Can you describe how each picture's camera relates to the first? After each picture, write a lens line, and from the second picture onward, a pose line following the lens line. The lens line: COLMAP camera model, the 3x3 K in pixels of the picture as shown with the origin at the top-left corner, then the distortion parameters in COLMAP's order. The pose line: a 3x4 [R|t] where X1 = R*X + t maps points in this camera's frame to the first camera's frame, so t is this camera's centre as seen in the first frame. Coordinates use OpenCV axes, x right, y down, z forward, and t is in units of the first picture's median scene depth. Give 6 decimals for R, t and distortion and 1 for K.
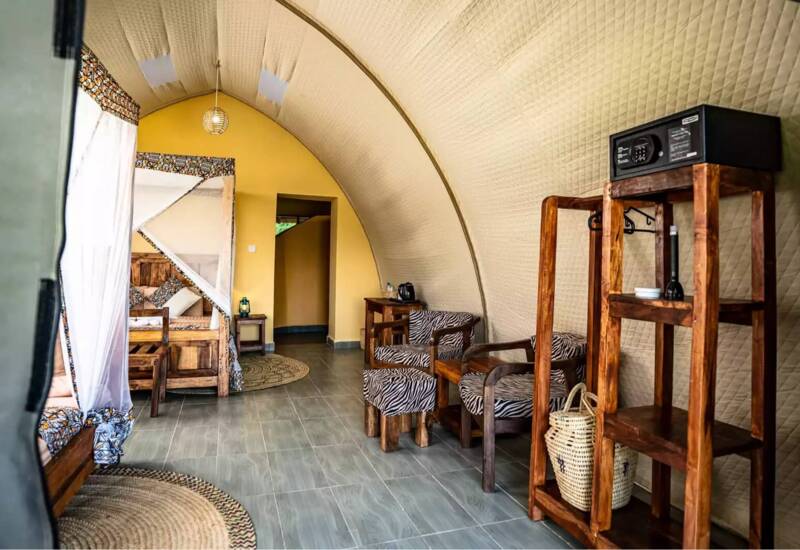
lens RADIAL K [[505.2, 0, 399.9], [0, 505.2, 254.9], [0, 0, 1]] dist [-0.062003, 0.001910]
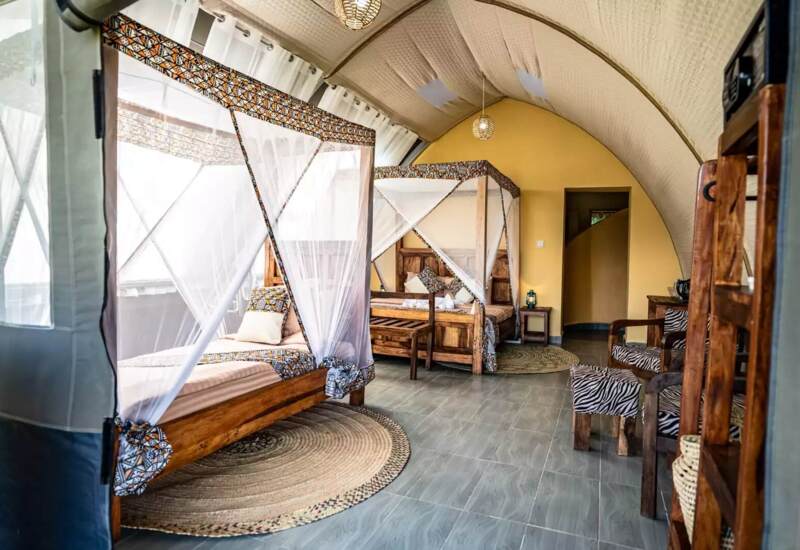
lens RADIAL K [[492.8, 0, 377.9], [0, 492.8, 277.9], [0, 0, 1]] dist [-0.065724, 0.020006]
pose [[0.710777, 0.027383, -0.702884, 0.266872], [0.006329, 0.998953, 0.045318, 0.015530], [0.703389, -0.036660, 0.709859, 0.065292]]
